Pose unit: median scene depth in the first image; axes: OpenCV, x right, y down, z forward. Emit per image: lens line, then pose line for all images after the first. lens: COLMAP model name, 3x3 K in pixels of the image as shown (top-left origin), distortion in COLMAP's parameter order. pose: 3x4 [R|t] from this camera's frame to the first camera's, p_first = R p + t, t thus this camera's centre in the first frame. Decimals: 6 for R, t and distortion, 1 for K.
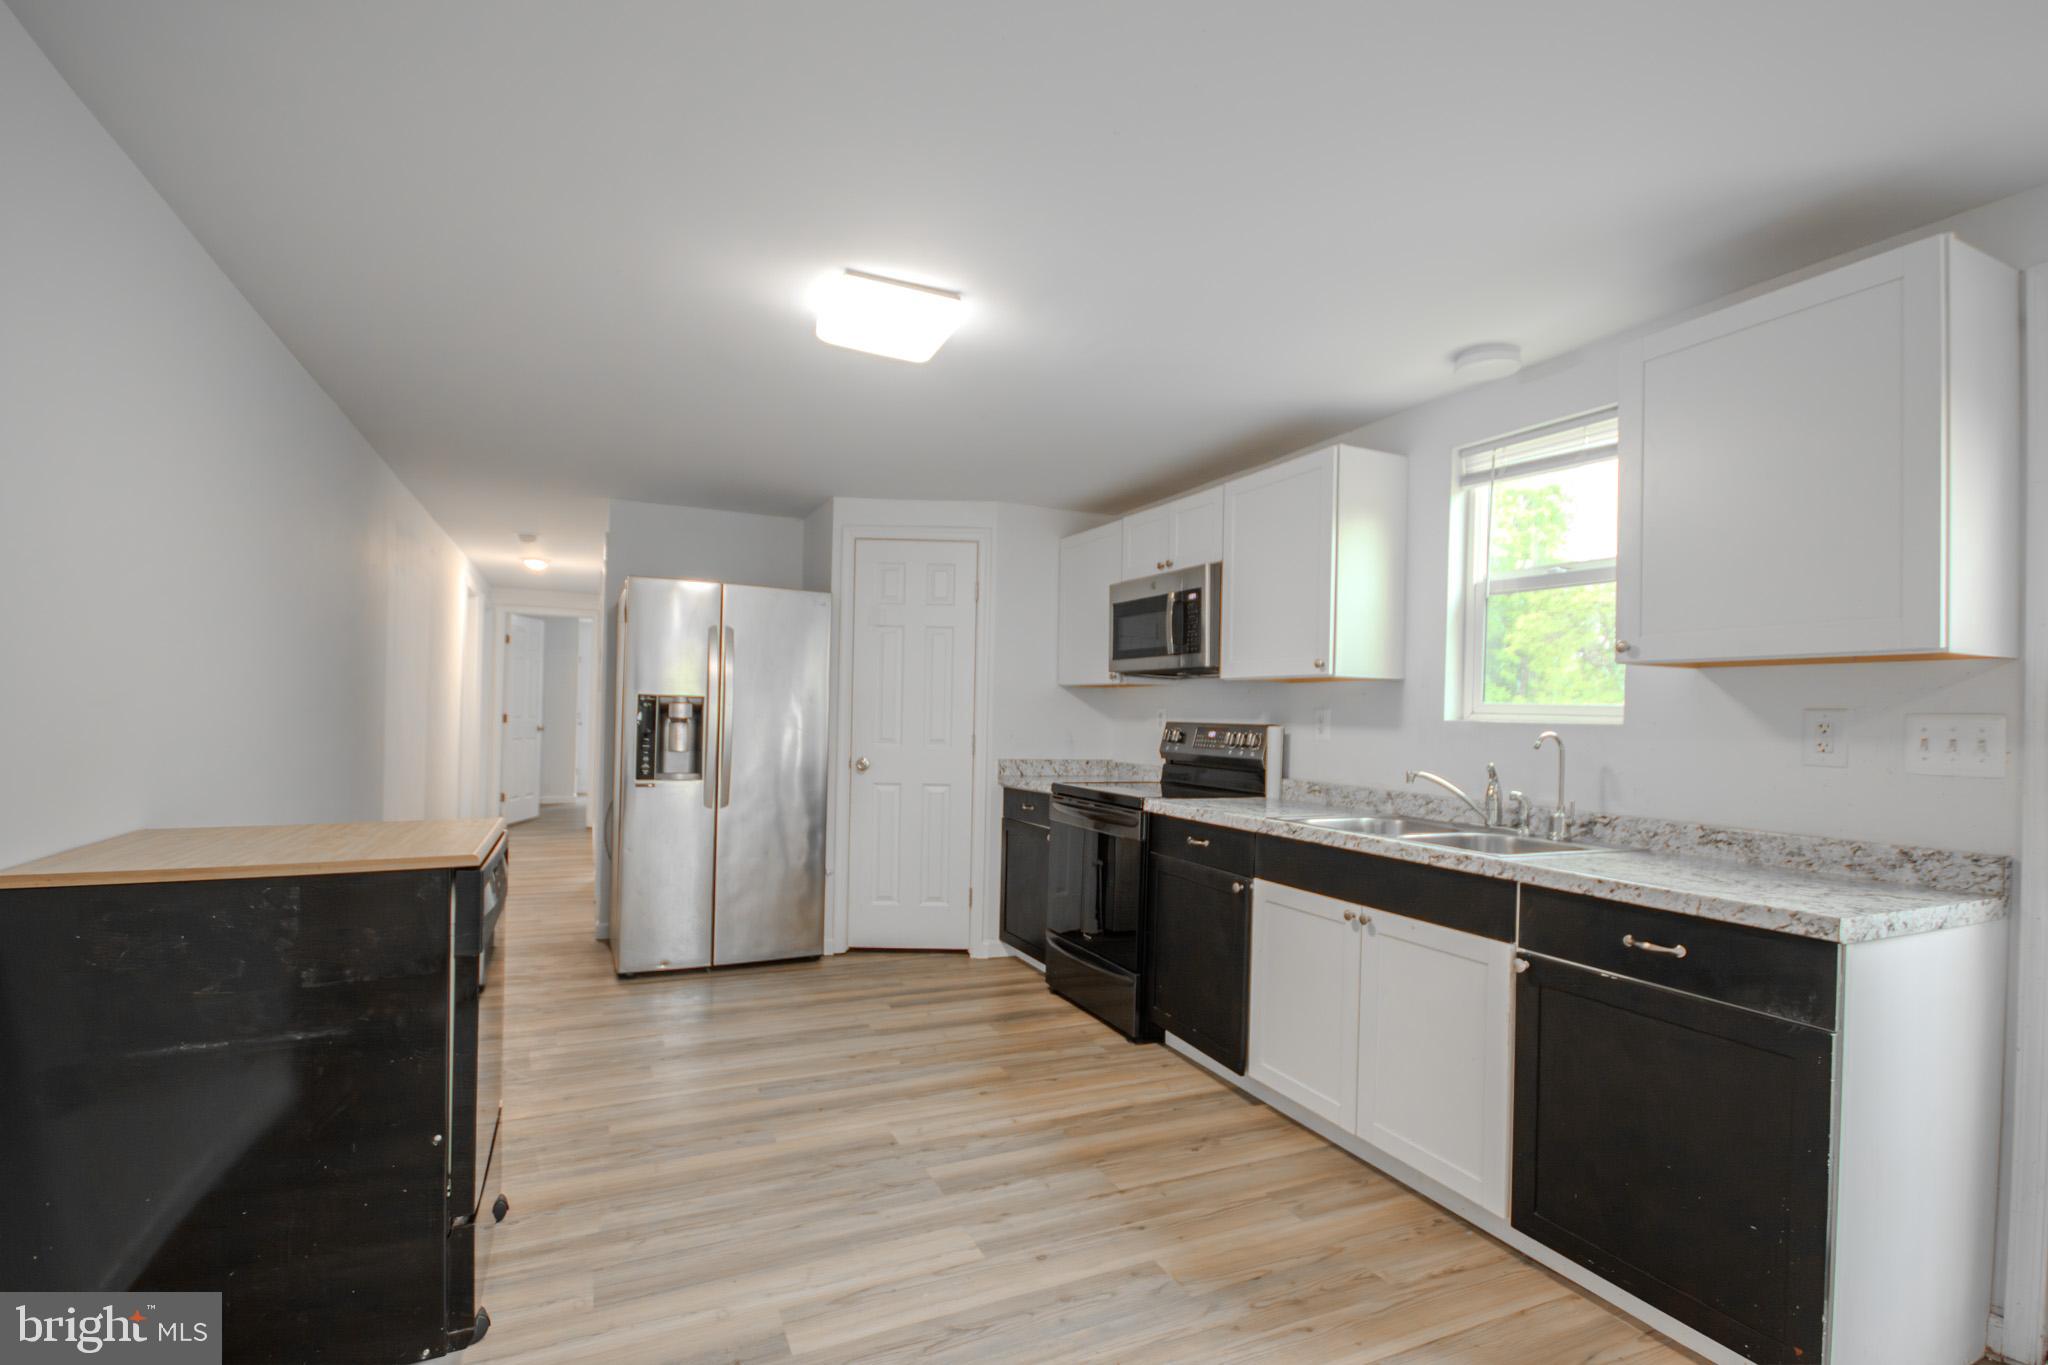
lens RADIAL K [[946.3, 0, 1031.3], [0, 946.3, 711.8], [0, 0, 1]] dist [0.002246, -0.007272]
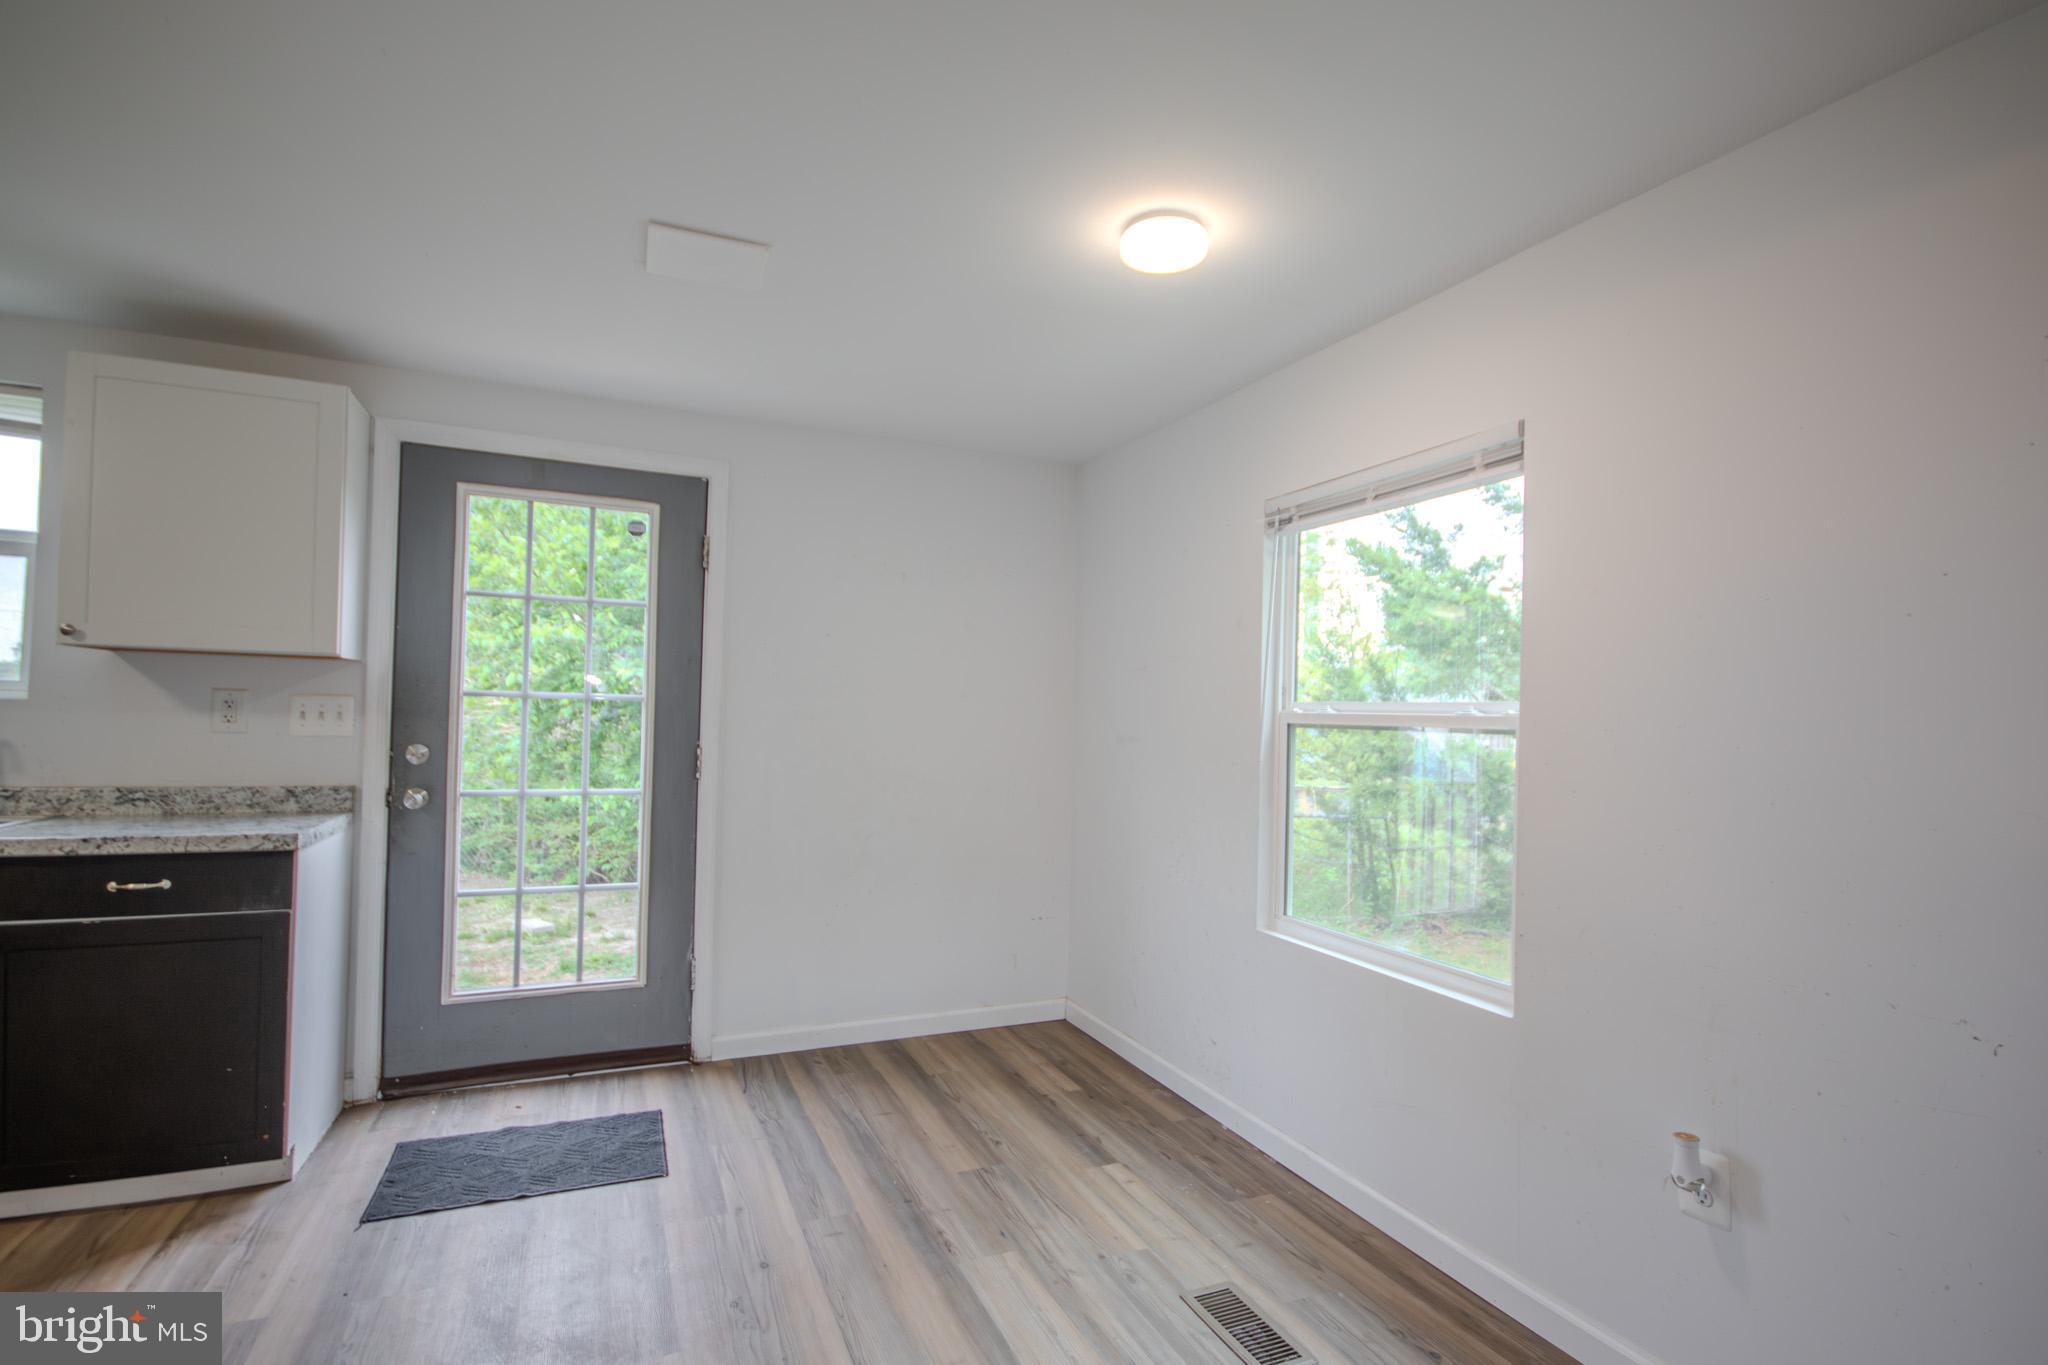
lens RADIAL K [[935.1, 0, 995.2], [0, 935.1, 703.5], [0, 0, 1]] dist [0.001174, -0.007635]
pose [[0.043461, -0.004701, 0.999044, -0.341790], [-0.027576, 0.999602, 0.005904, -0.016704], [-0.998674, -0.027806, 0.043314, -0.101575]]
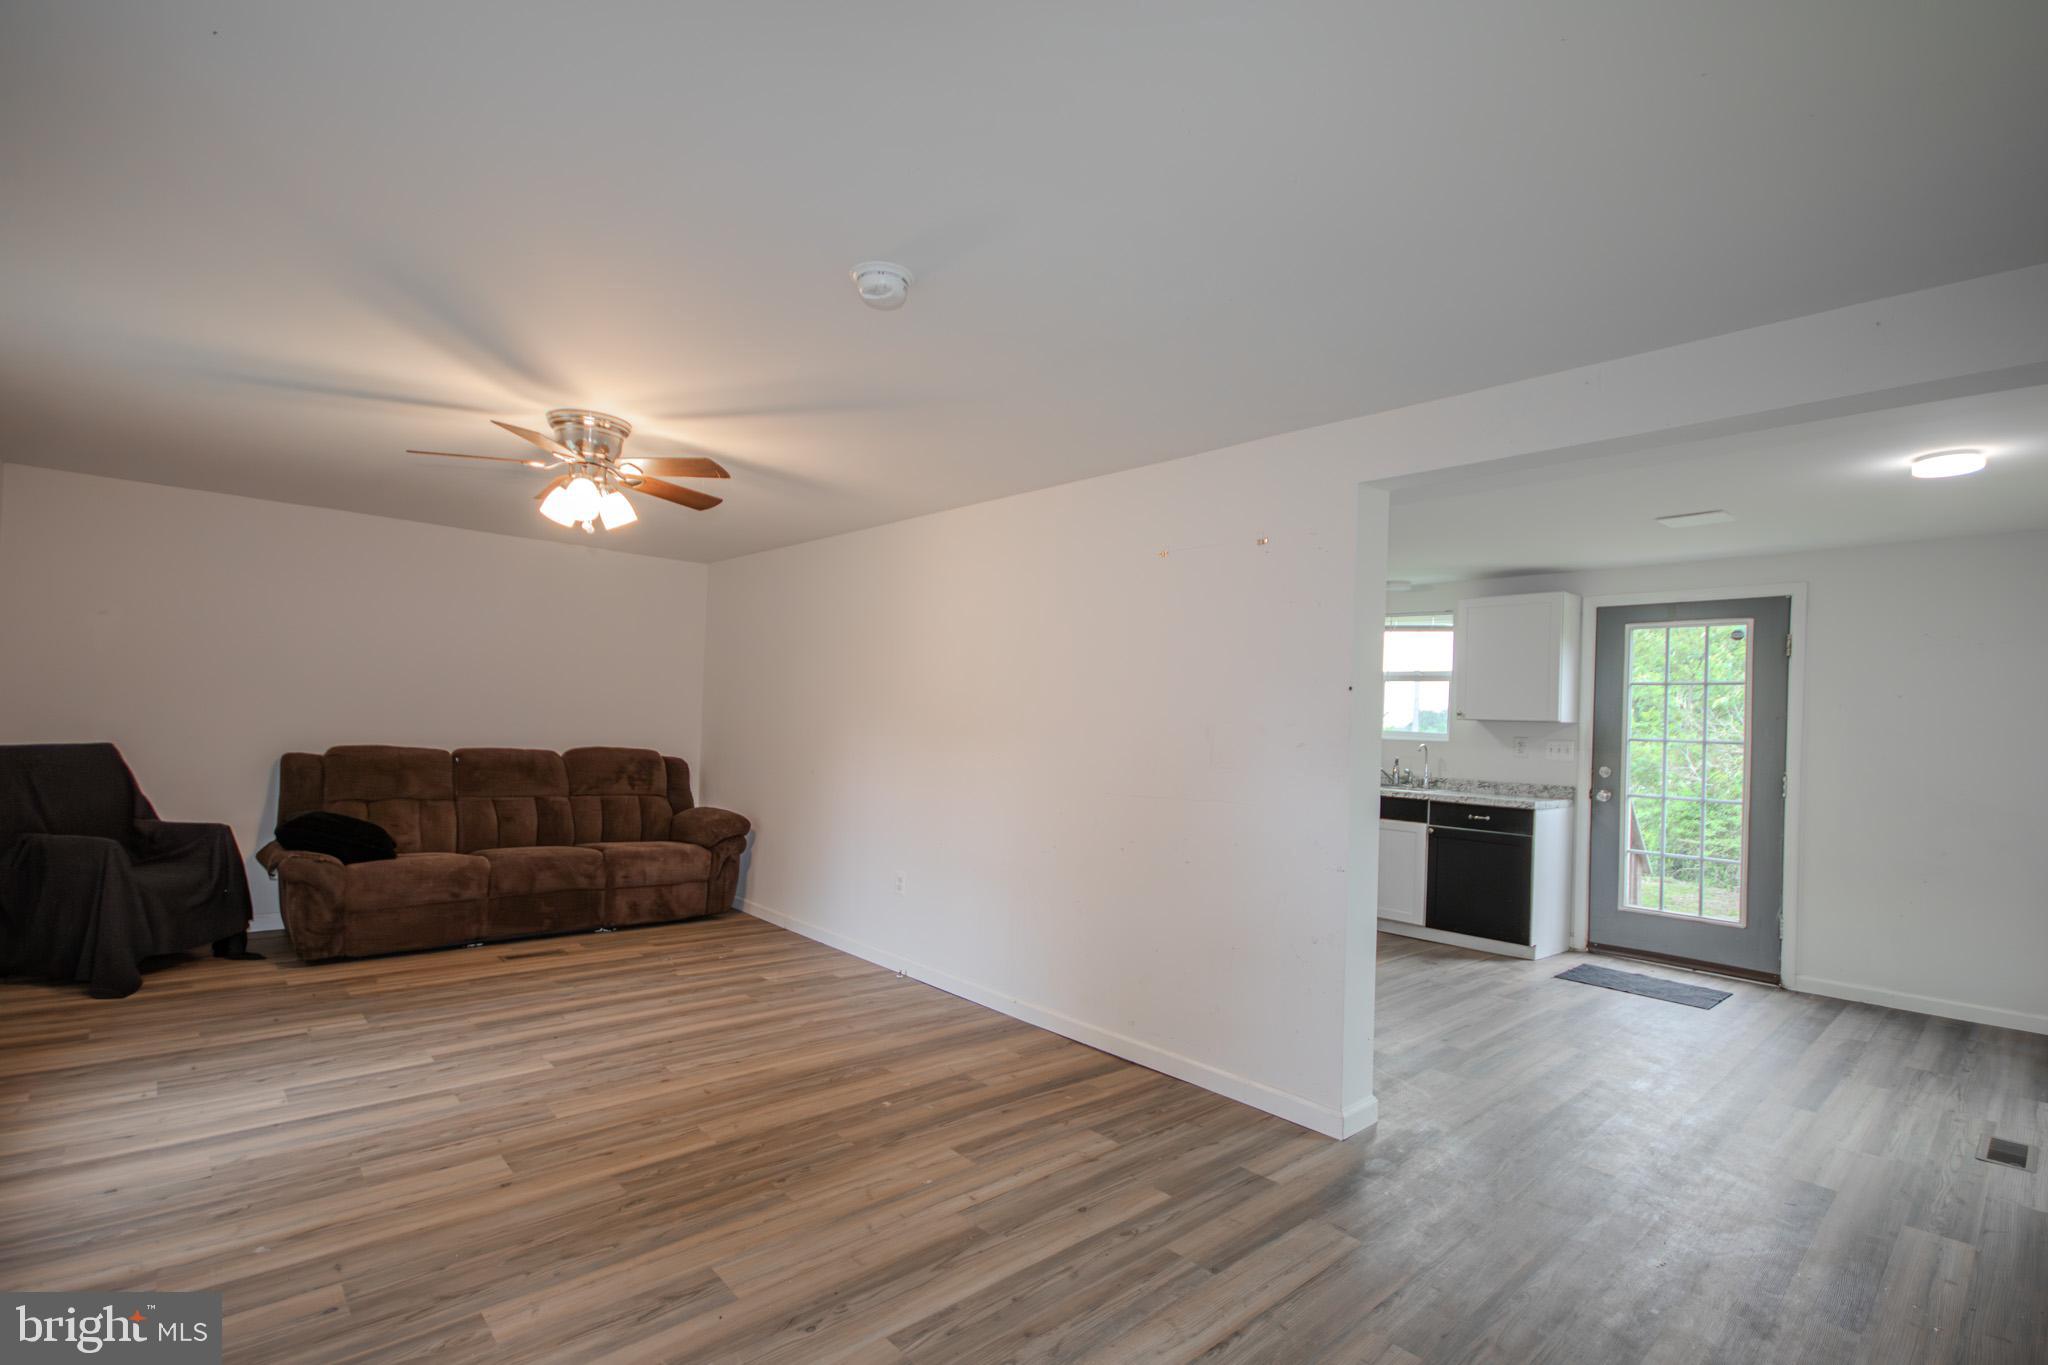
lens RADIAL K [[843.1, 0, 1117.9], [0, 843.1, 715.3], [0, 0, 1]] dist [0.027824, -0.011757]
pose [[0.948865, 0.012733, 0.315426, -0.901594], [-0.013894, 0.999902, 0.001434, -0.045838], [-0.315377, -0.005743, 0.948949, -0.837084]]
